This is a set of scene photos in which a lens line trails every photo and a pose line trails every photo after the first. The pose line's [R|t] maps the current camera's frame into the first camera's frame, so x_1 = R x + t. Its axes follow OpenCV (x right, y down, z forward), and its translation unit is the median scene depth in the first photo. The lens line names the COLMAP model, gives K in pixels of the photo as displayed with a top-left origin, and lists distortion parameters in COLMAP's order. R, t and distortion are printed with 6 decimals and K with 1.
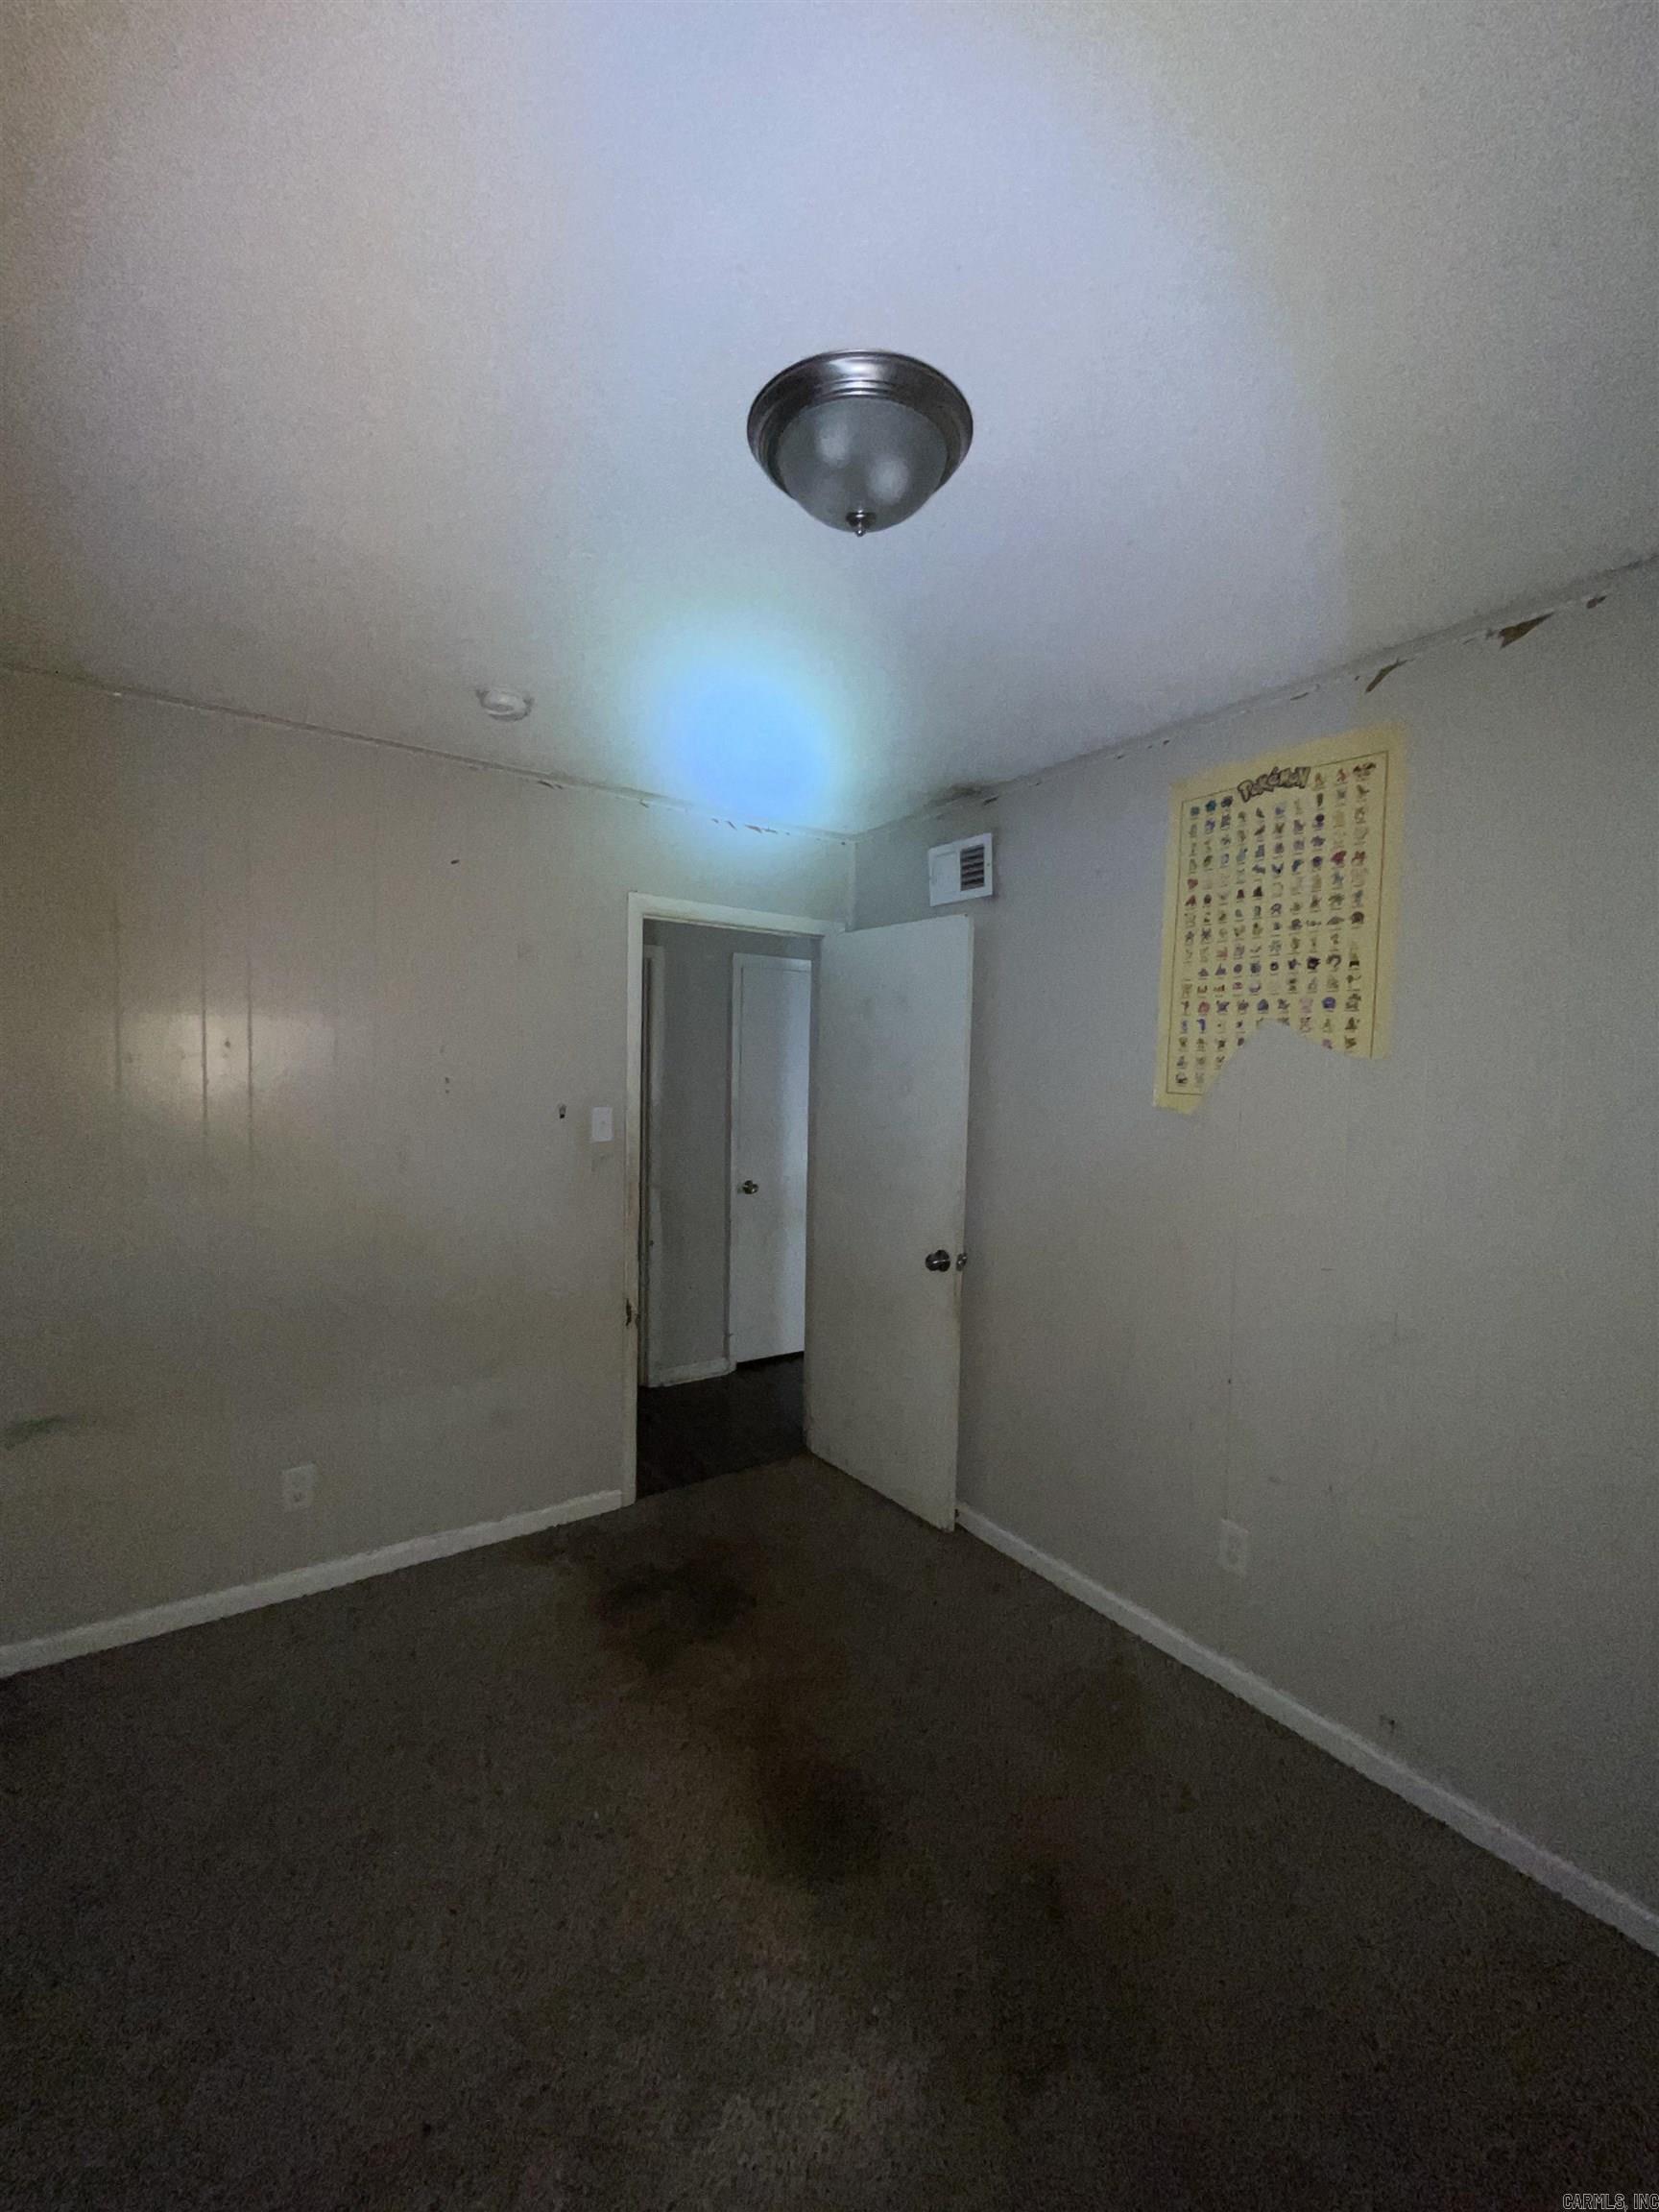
lens RADIAL K [[892.9, 0, 832.5], [0, 892.9, 1106.7], [0, 0, 1]] dist [-0.006341, 0.000376]
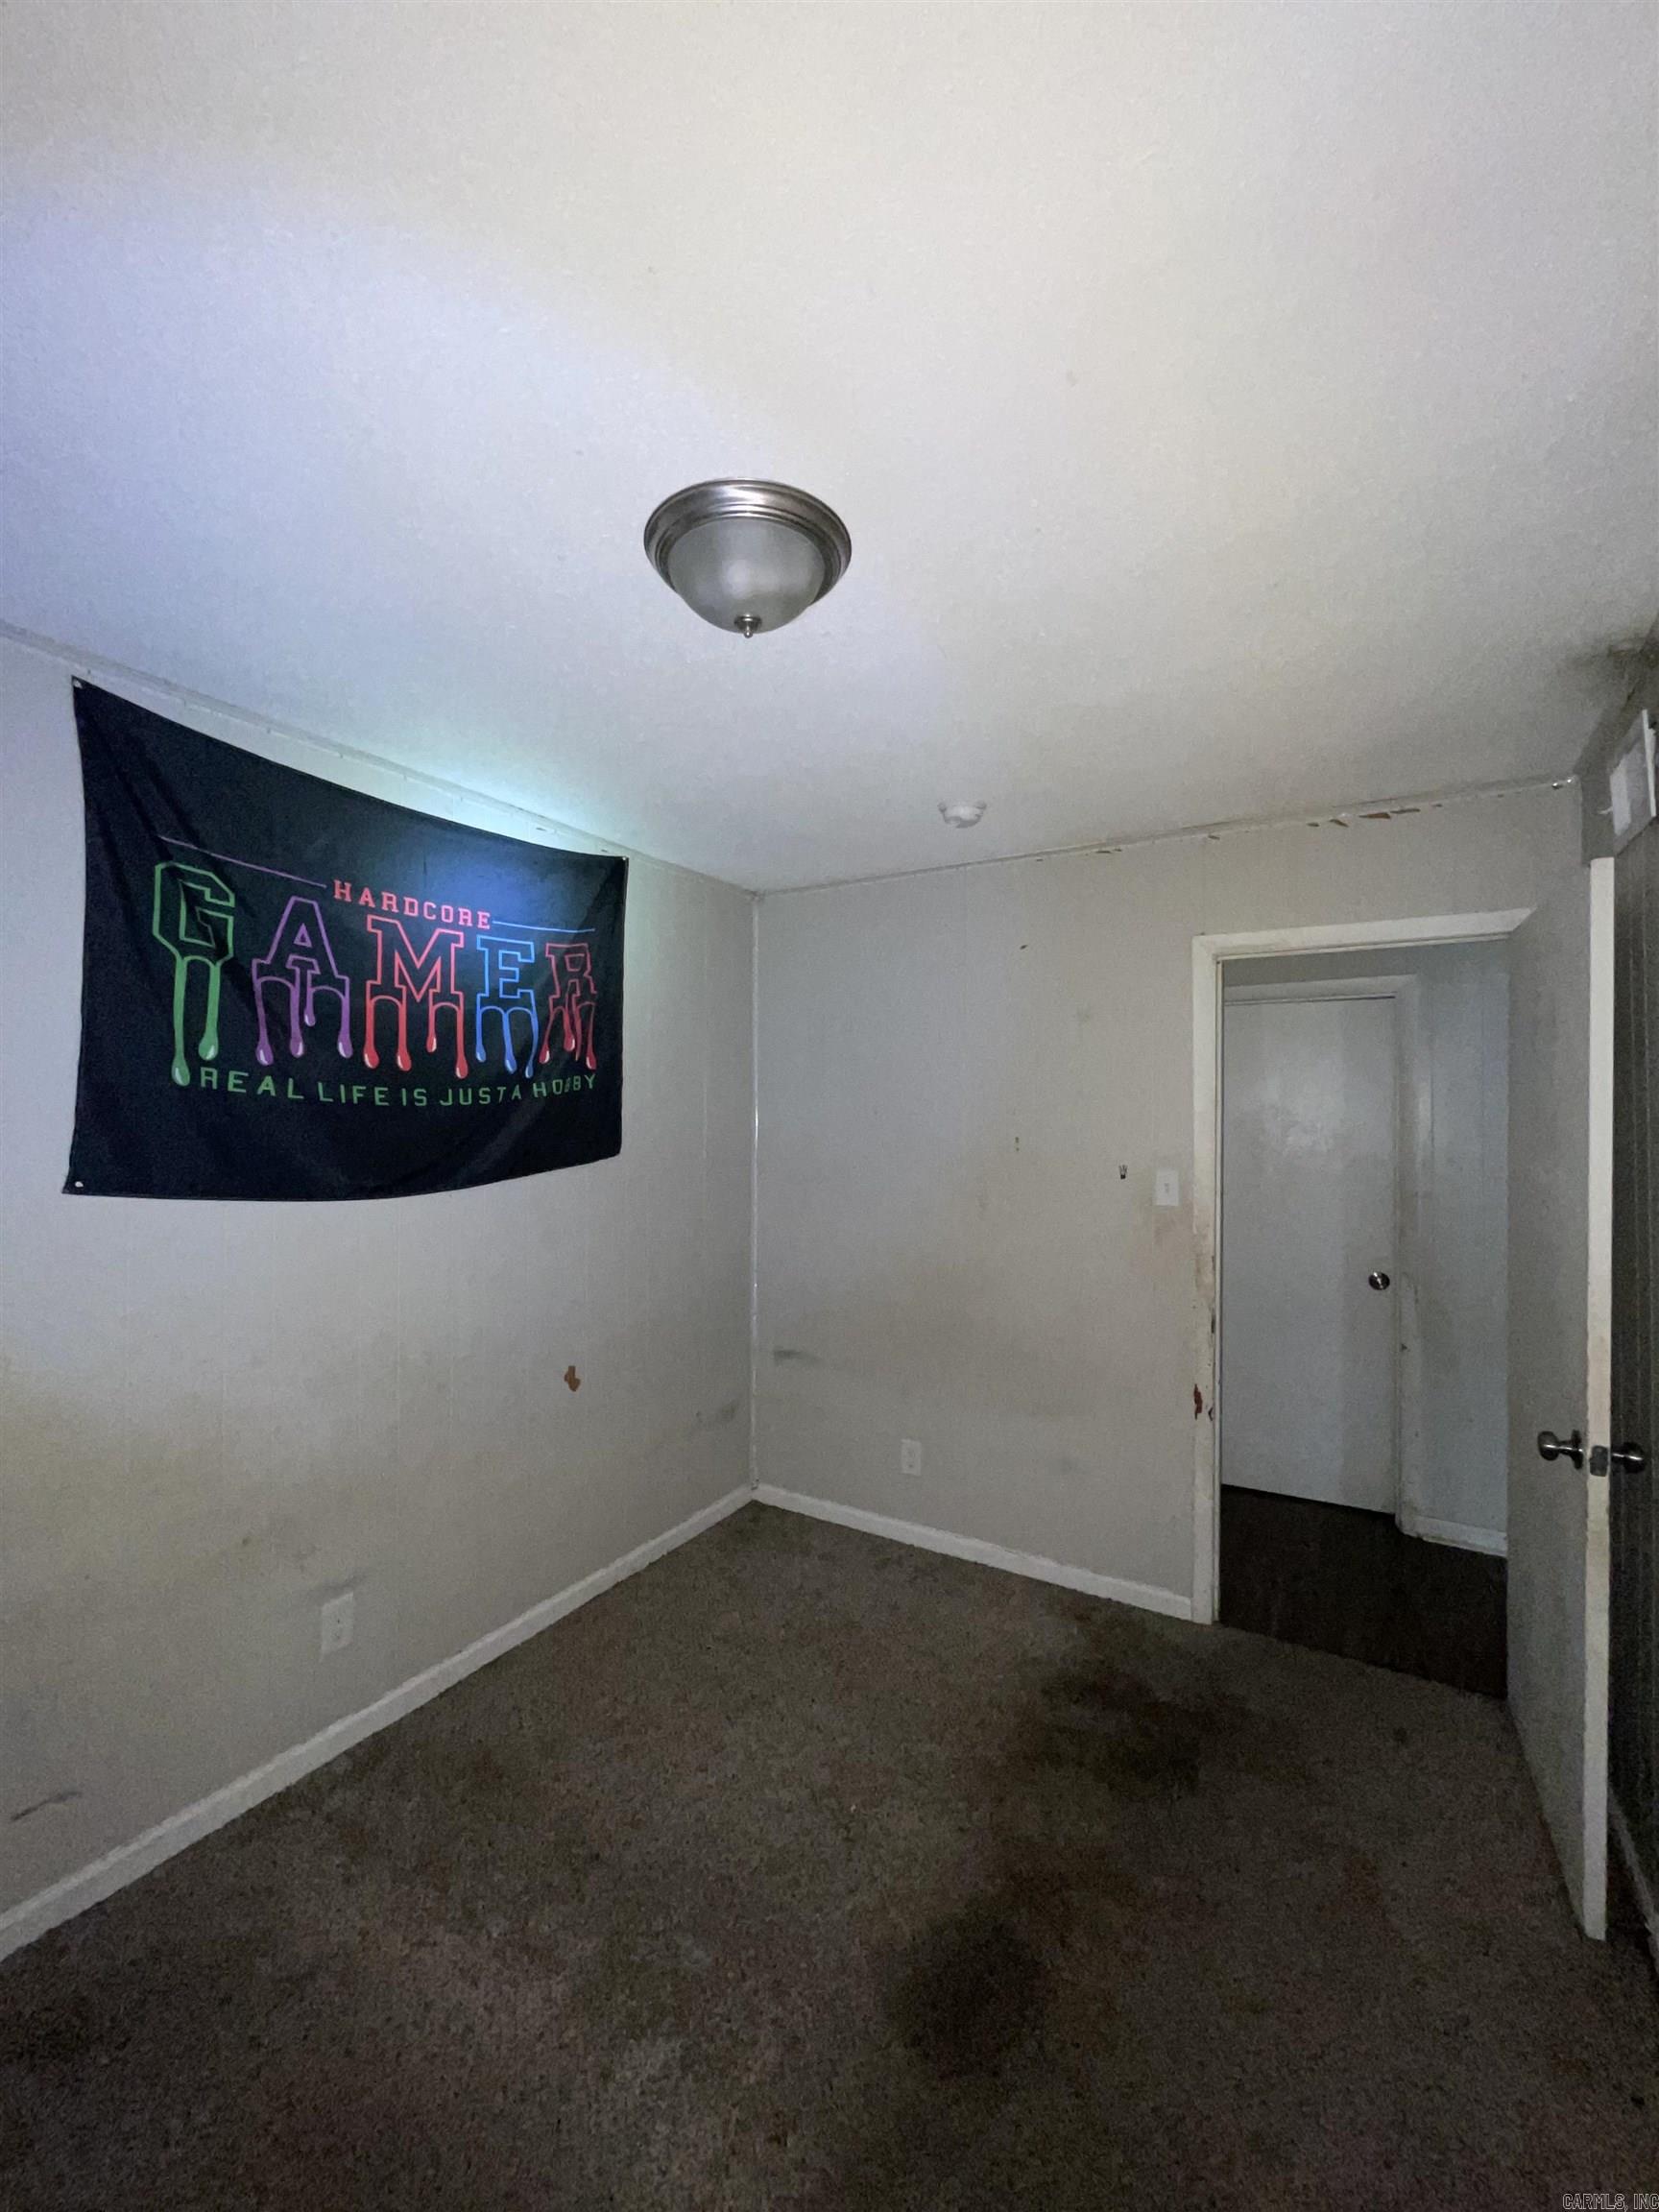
lens RADIAL K [[892.9, 0, 836.0], [0, 892.9, 1110.6], [0, 0, 1]] dist [-0.006341, 0.000376]
pose [[0.414871, -0.022769, -0.909595, 0.470746], [-0.035676, 0.998511, -0.041267, -0.010968], [0.909181, 0.049571, 0.413441, 0.305928]]
